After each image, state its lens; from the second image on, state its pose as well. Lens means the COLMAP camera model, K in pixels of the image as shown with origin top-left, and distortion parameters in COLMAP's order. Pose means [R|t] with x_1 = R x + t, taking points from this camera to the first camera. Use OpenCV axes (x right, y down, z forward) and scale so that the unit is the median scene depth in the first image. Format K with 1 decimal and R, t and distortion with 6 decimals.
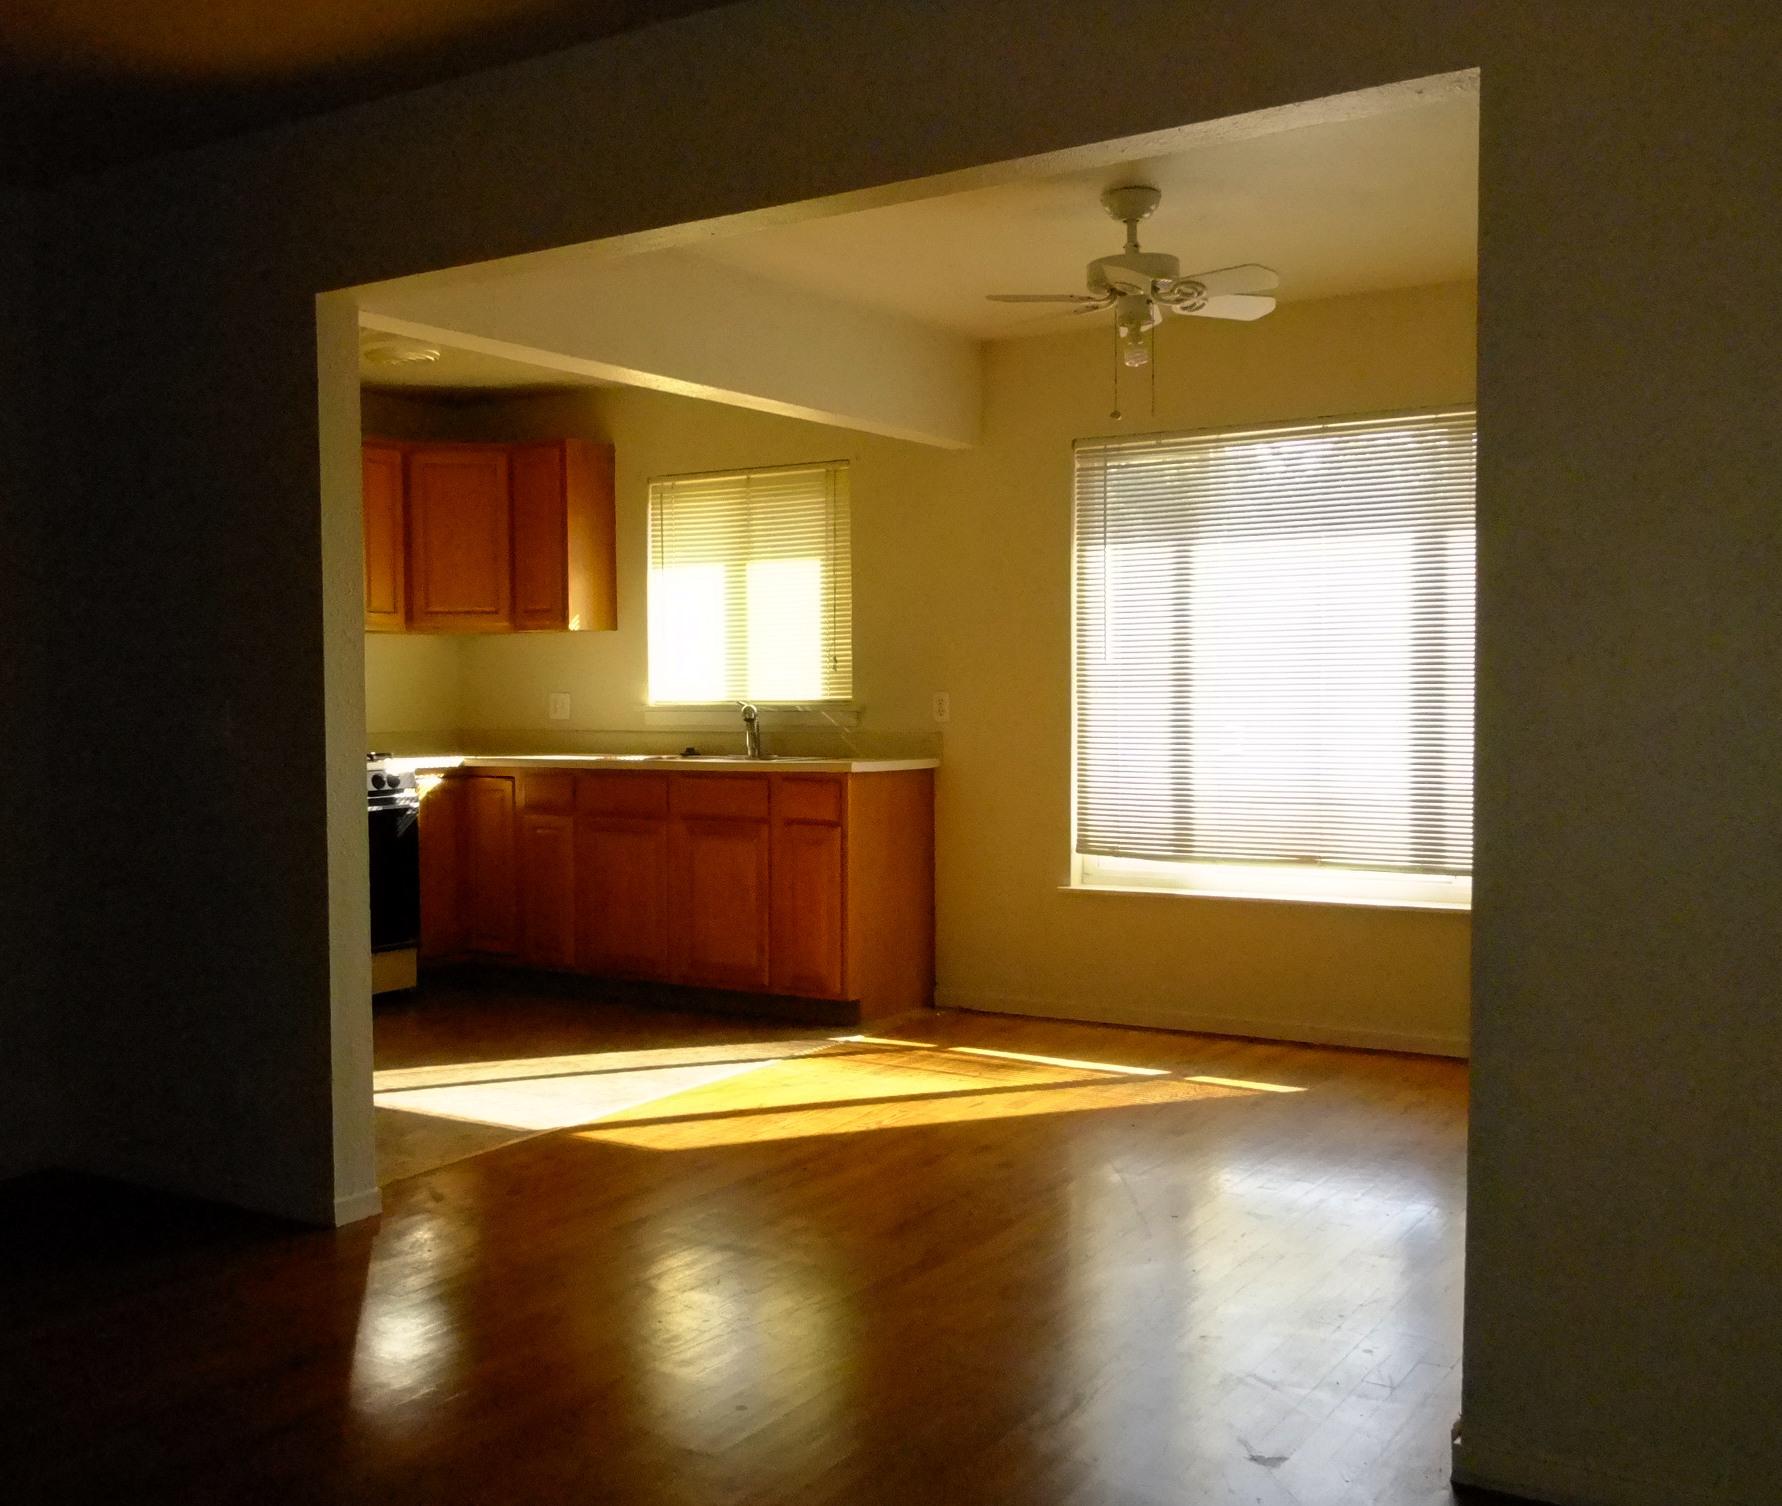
lens RADIAL K [[1658.2, 0, 892.9], [0, 1658.2, 743.6], [0, 0, 1]] dist [-0.005913, 0.000000]
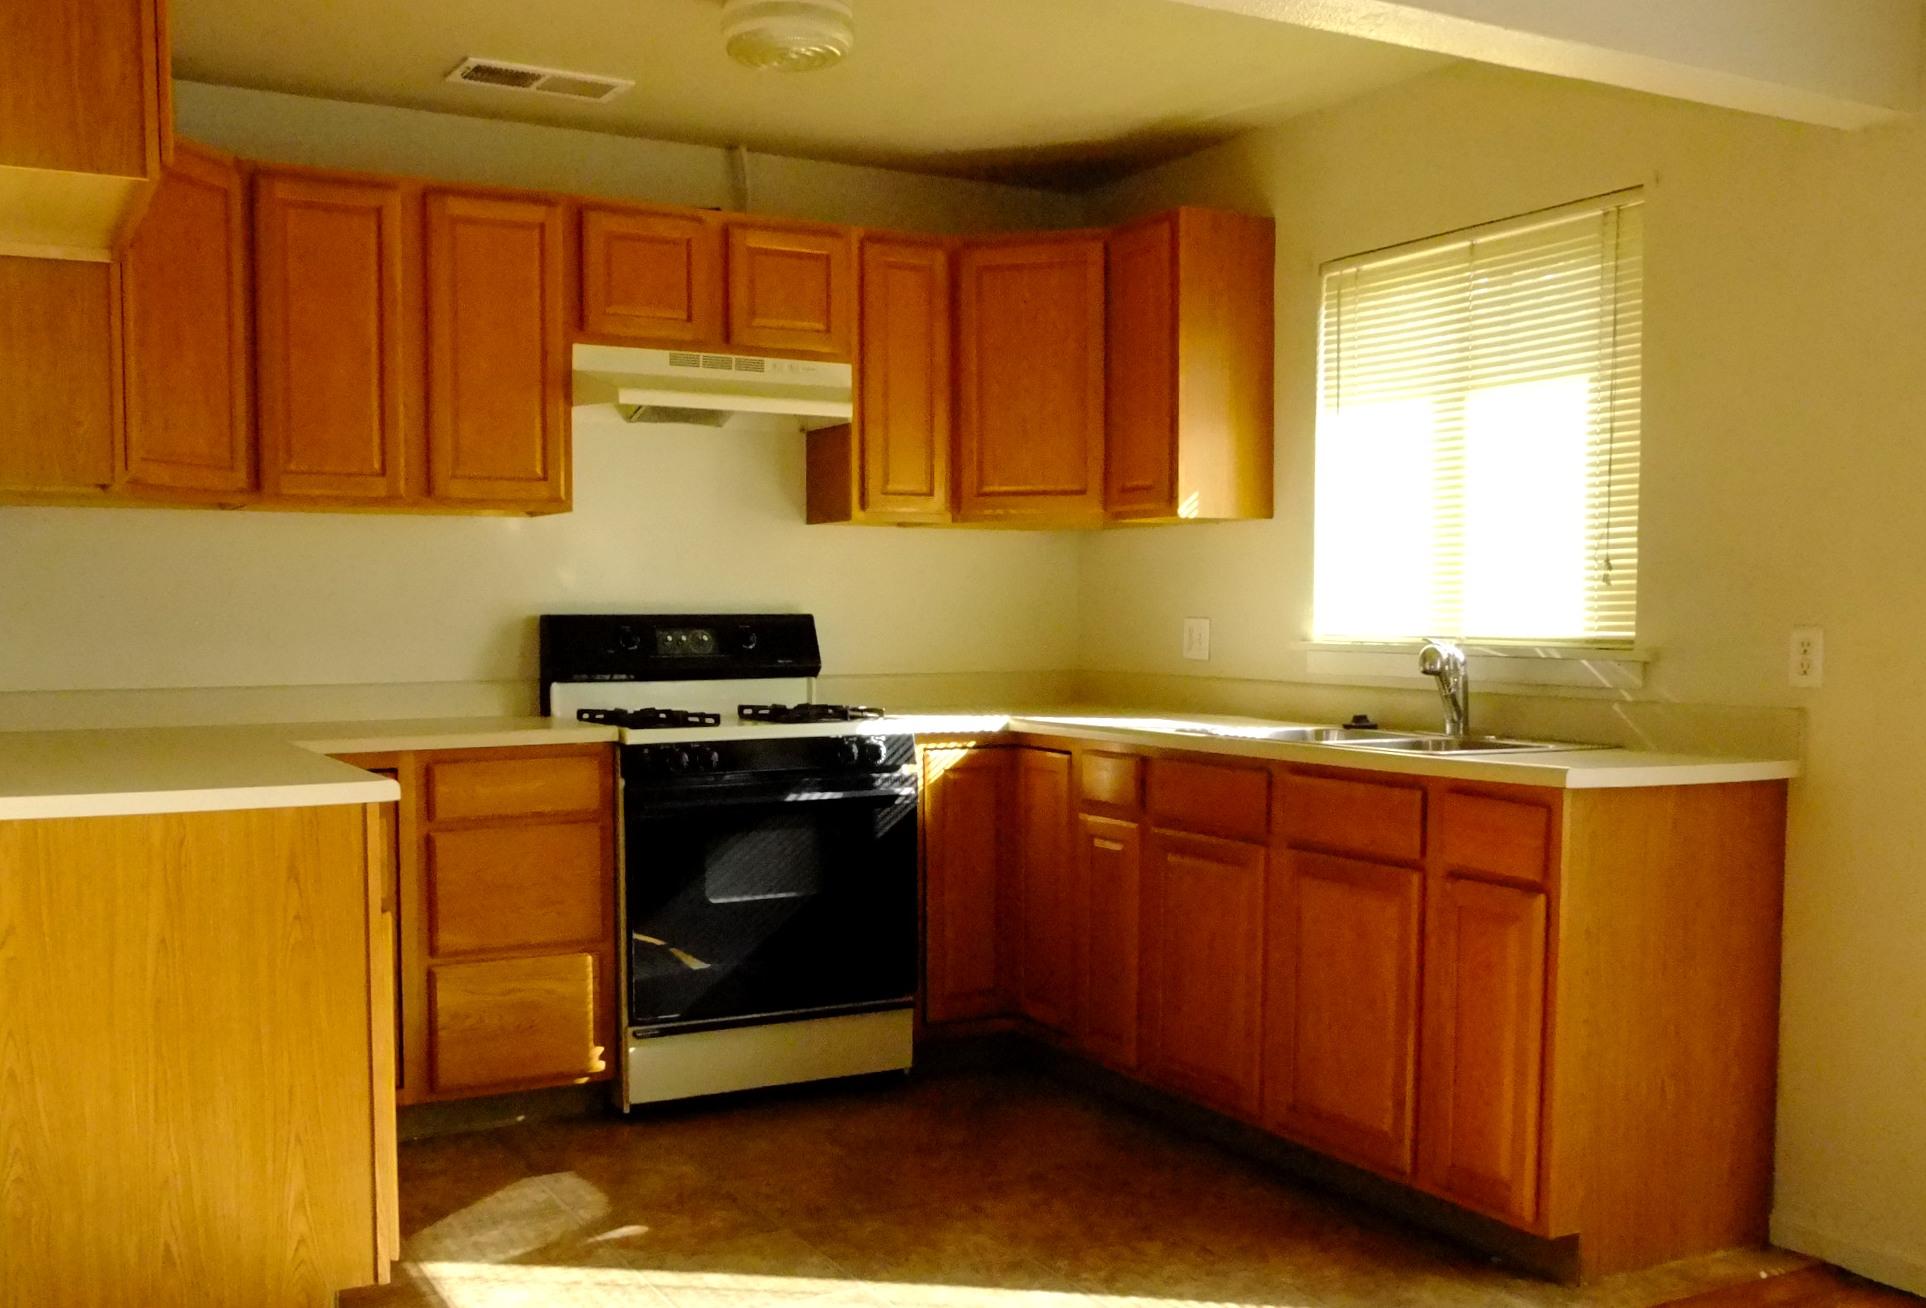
lens RADIAL K [[1812.1, 0, 969.9], [0, 1812.1, 708.6], [0, 0, 1]] dist [-0.012442, 0.000000]
pose [[0.870737, 0.036289, -0.490408, 0.078927], [-0.024633, 0.999240, 0.030205, -0.017442], [0.491131, -0.014221, 0.870969, 0.409048]]
